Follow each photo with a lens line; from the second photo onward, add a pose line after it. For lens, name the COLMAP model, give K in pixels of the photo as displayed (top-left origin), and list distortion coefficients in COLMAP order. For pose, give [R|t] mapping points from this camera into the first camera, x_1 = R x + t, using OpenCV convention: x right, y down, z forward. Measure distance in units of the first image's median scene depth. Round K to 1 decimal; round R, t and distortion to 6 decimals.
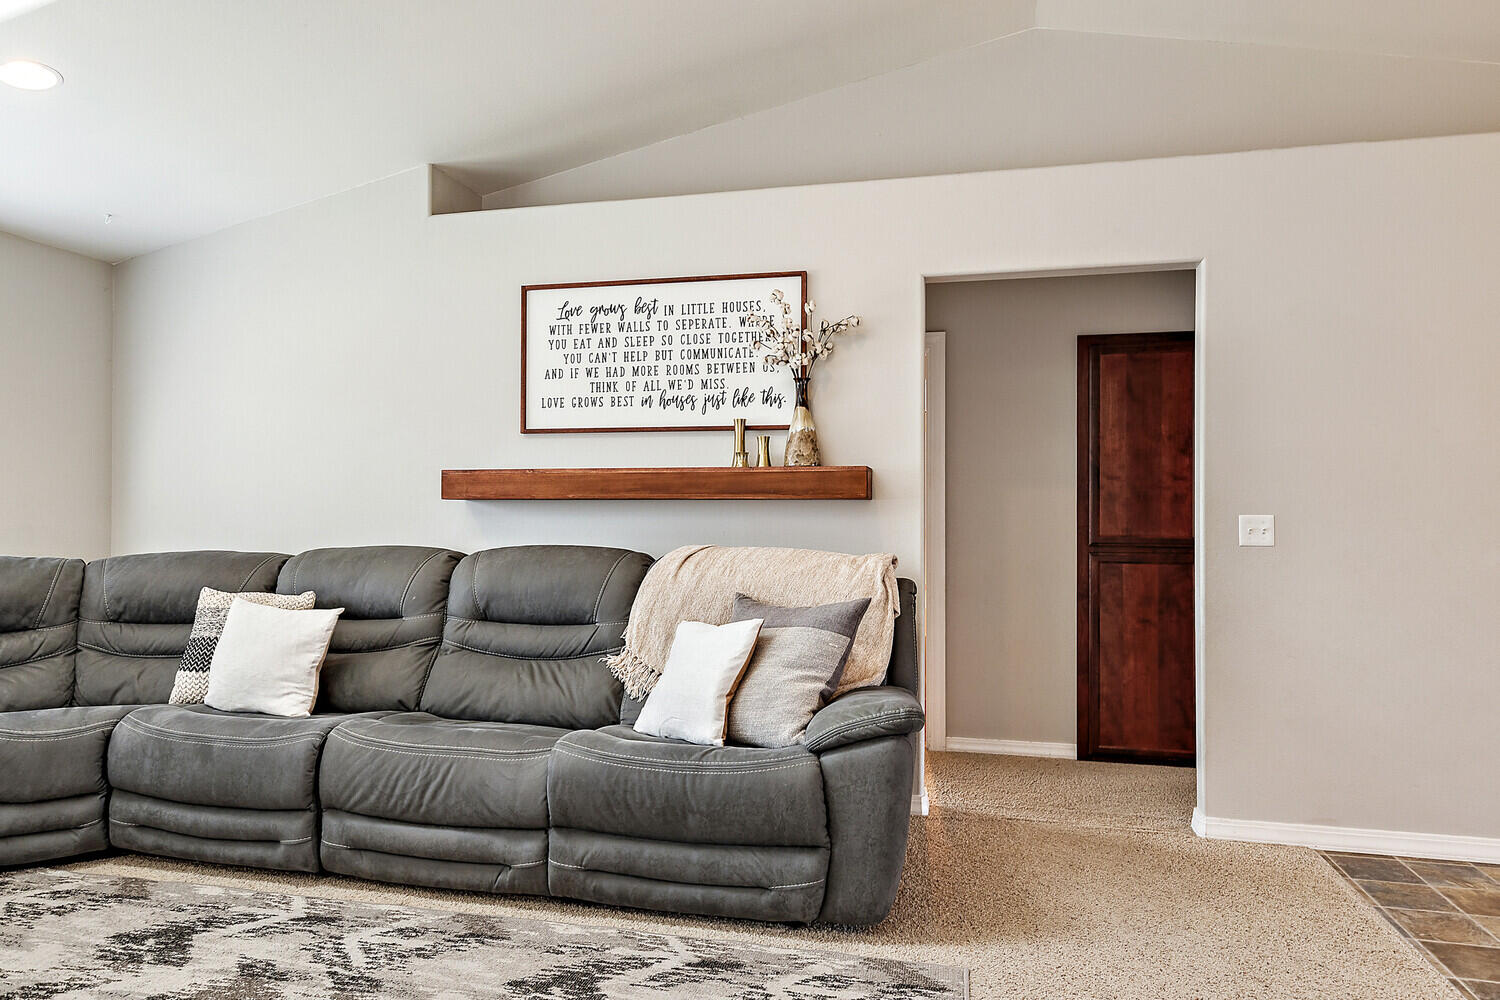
lens RADIAL K [[930.9, 0, 757.0], [0, 930.9, 504.4], [0, 0, 1]] dist [0.005335, 0.001042]
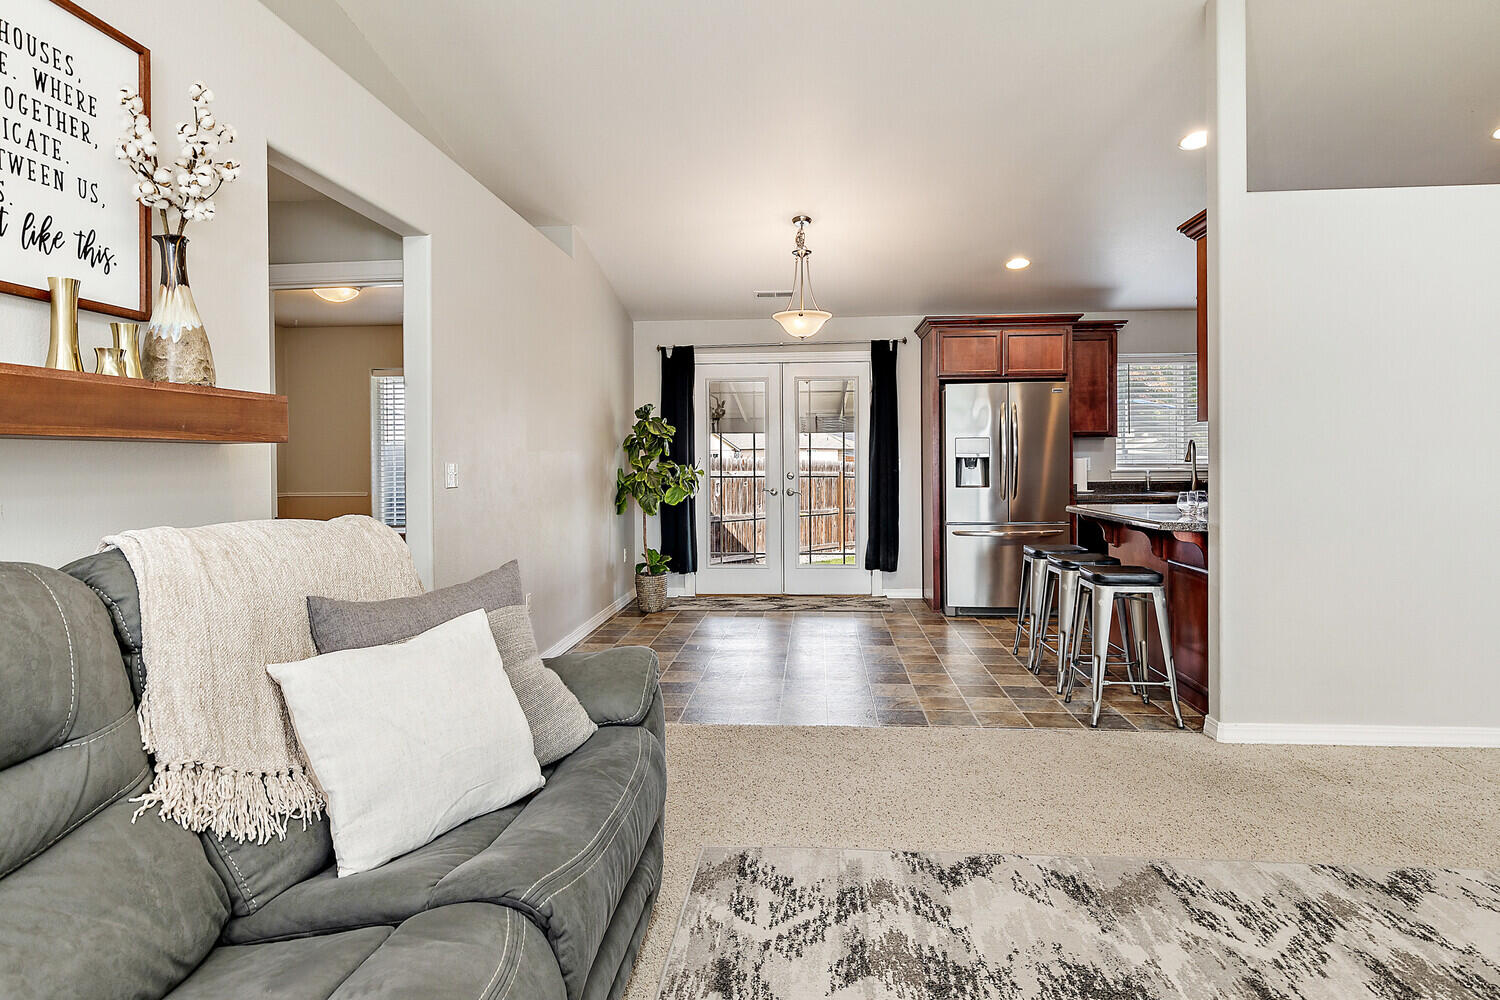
lens RADIAL K [[822.1, 0, 746.6], [0, 822.1, 474.9], [0, 0, 1]] dist [-0.007487, 0.001567]
pose [[-0.137525, -0.021997, 0.990254, -0.506342], [-0.003734, 0.999758, 0.021689, 0.003458], [-0.990491, -0.000715, -0.137574, 0.688440]]
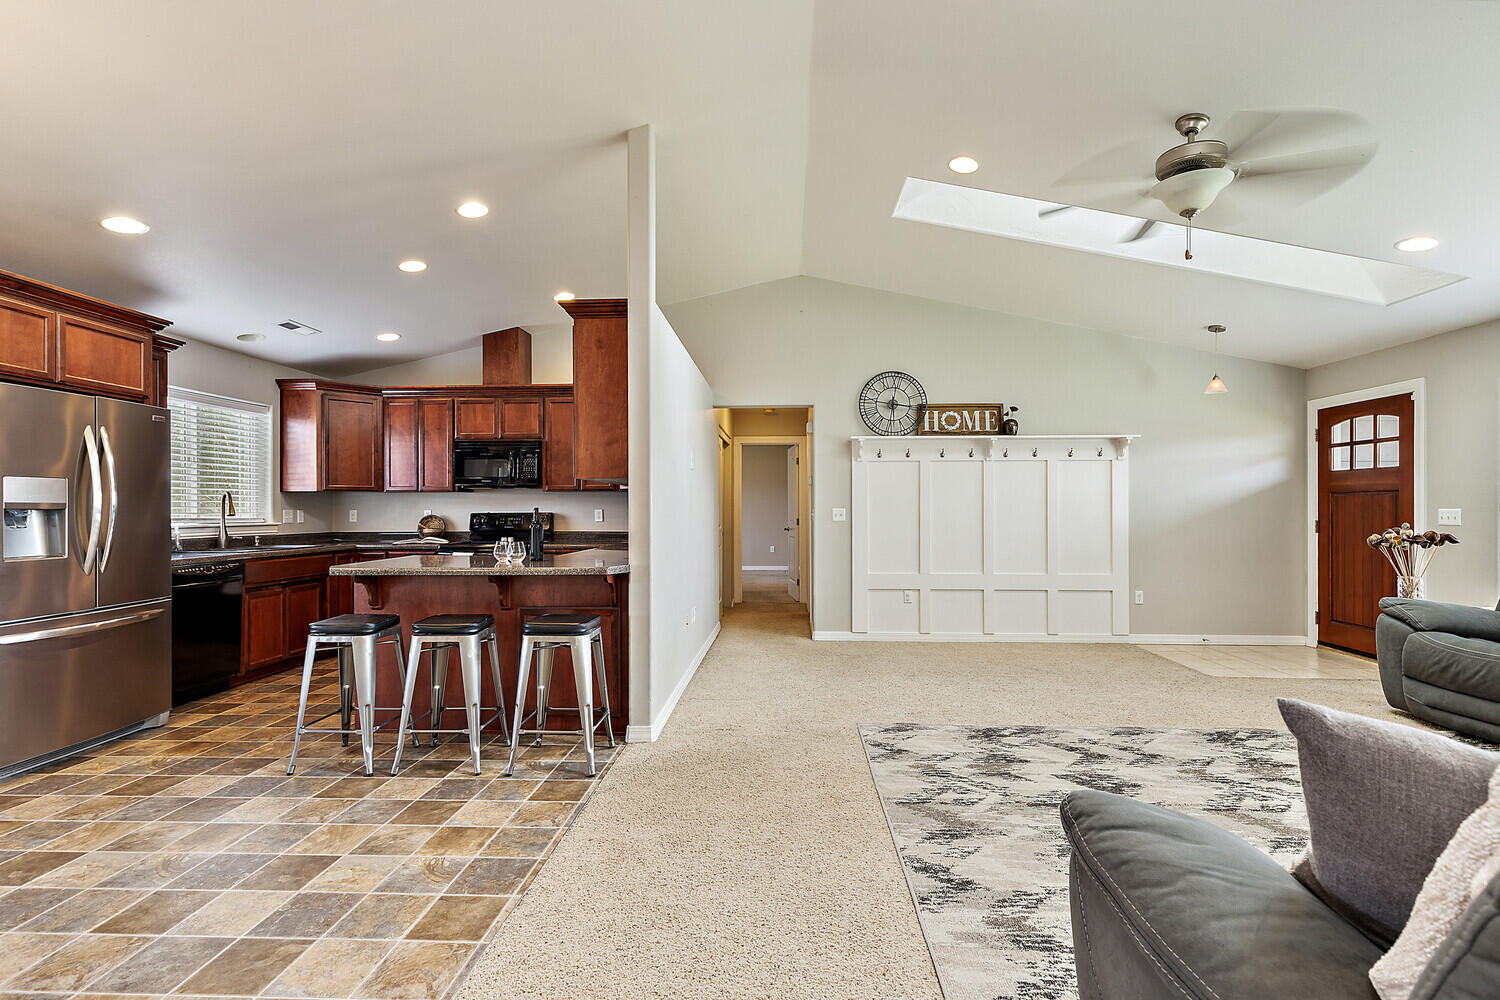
lens RADIAL K [[686.6, 0, 751.4], [0, 686.6, 510.5], [0, 0, 1]] dist [0.009352, -0.002671]
pose [[-0.985176, -0.002482, -0.171527, 0.327791], [-0.001051, 0.999964, -0.008430, 0.009768], [0.171541, -0.008125, -0.985143, 0.986105]]
